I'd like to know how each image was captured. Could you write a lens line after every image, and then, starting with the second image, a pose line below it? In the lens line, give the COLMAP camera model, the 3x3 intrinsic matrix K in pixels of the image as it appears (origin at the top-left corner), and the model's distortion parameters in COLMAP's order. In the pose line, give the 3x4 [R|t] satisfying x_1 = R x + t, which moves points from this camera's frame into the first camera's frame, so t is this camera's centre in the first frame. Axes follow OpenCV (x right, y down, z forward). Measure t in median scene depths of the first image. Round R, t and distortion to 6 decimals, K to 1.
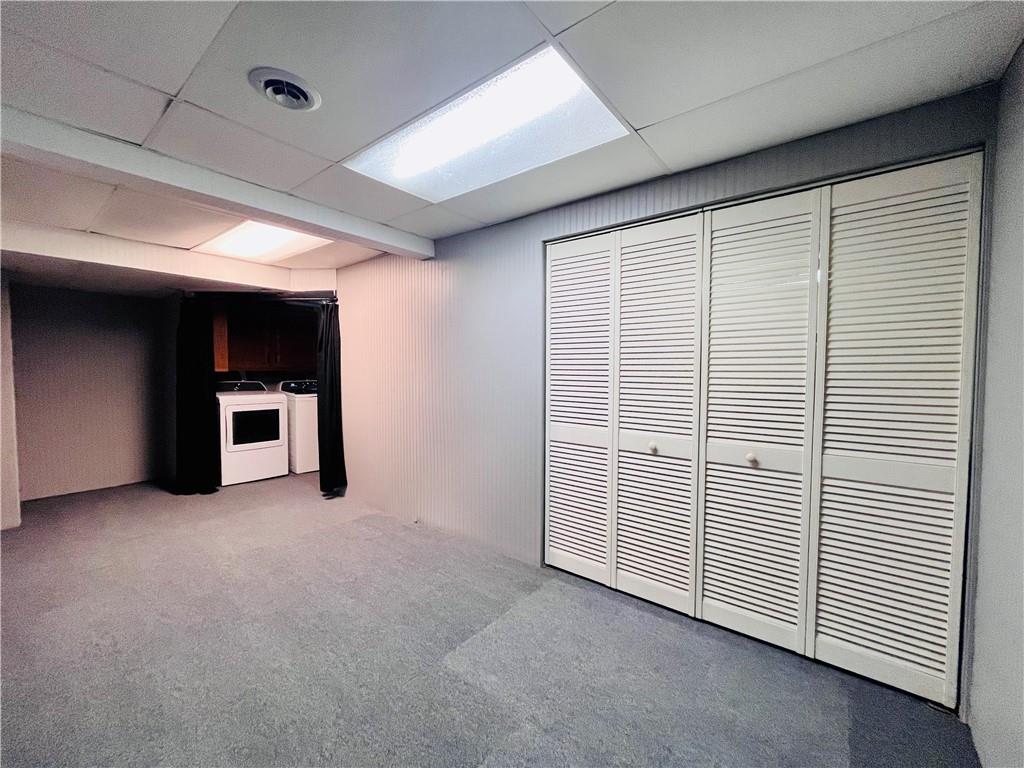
lens RADIAL K [[421.0, 0, 510.6], [0, 421.0, 387.0], [0, 0, 1]] dist [0.006405, -0.001551]
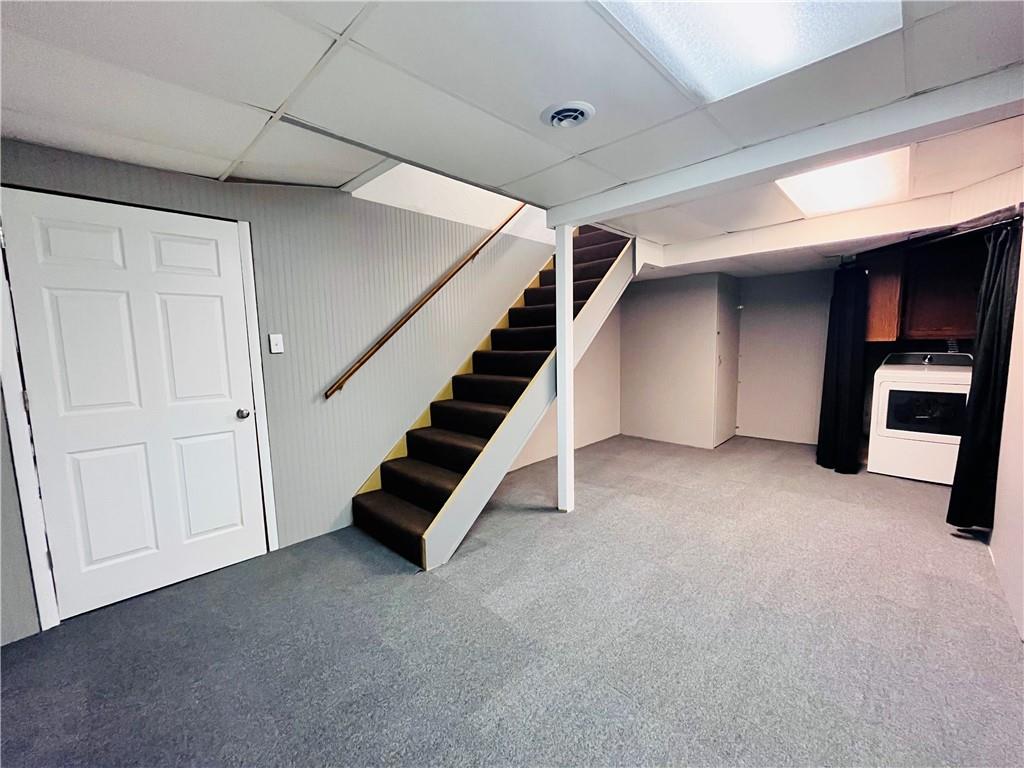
lens RADIAL K [[421.0, 0, 511.5], [0, 421.0, 386.5], [0, 0, 1]] dist [0.006405, -0.001551]
pose [[-0.105377, 0.104609, -0.988915, 0.271334], [-0.019045, 0.994057, 0.107183, -0.024846], [0.994250, 0.030129, -0.102758, 0.364818]]
